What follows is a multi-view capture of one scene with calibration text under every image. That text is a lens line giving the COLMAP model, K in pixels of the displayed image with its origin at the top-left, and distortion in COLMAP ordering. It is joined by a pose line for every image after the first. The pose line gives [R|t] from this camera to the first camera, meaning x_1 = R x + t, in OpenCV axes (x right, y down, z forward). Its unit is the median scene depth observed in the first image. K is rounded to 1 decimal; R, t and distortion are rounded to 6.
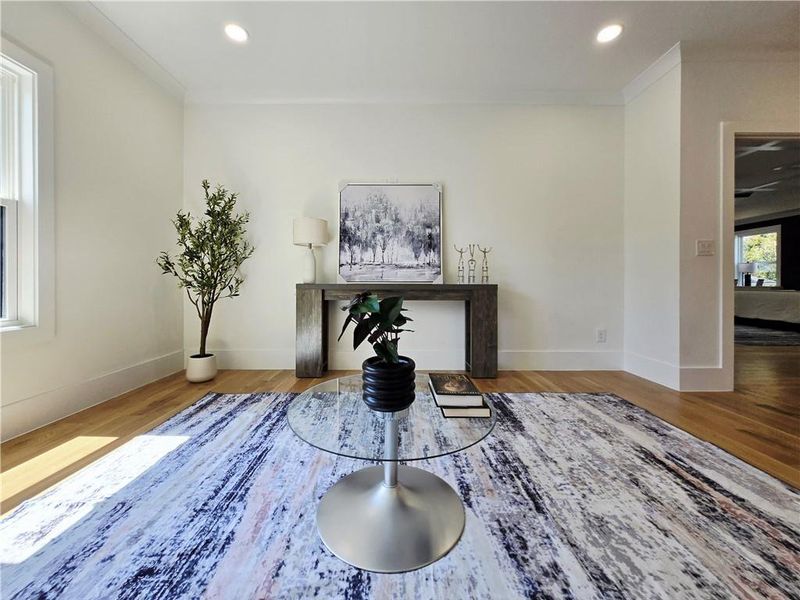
lens RADIAL K [[309.1, 0, 397.6], [0, 309.1, 285.1], [0, 0, 1]] dist [0.000577, 0.000181]
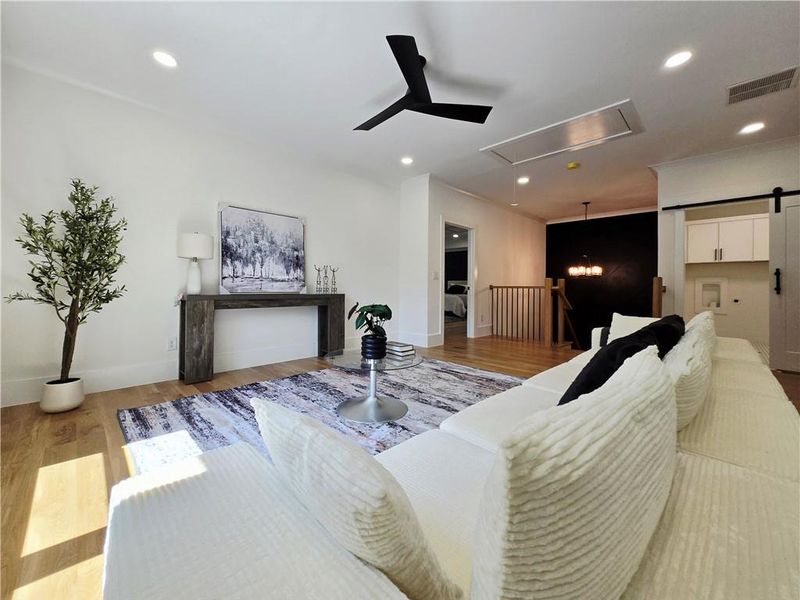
lens RADIAL K [[314.6, 0, 377.6], [0, 314.6, 286.4], [0, 0, 1]] dist [-0.000680, -0.000054]
pose [[0.738889, 0.005800, 0.673803, -0.542992], [-0.003750, 0.999983, -0.004495, -0.030227], [-0.673817, 0.000795, 0.738898, -0.216545]]
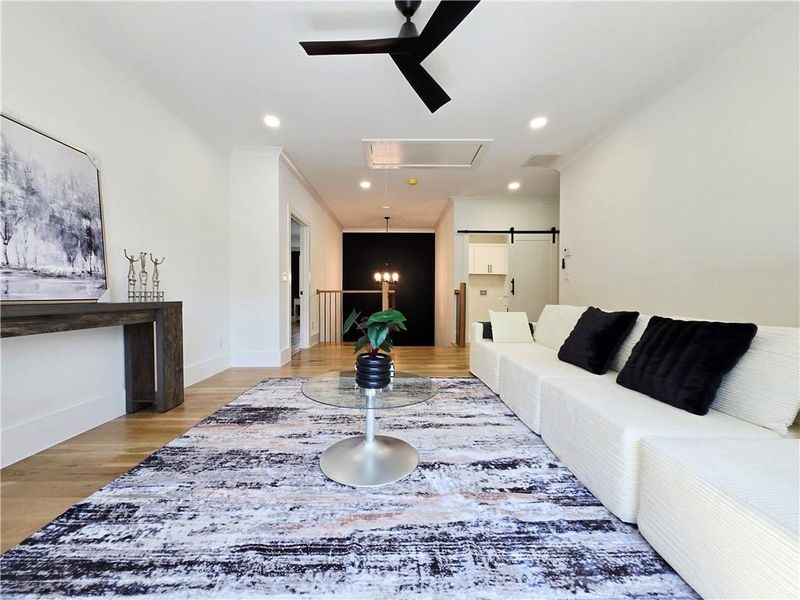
lens RADIAL K [[327.3, 0, 384.2], [0, 327.3, 300.5], [0, 0, 1]] dist [0.000058, 0.000047]
pose [[0.013877, -0.018165, 0.999739, -0.598485], [0.004883, 0.999824, 0.018098, -0.017979], [-0.999892, 0.004631, 0.013963, 0.351812]]
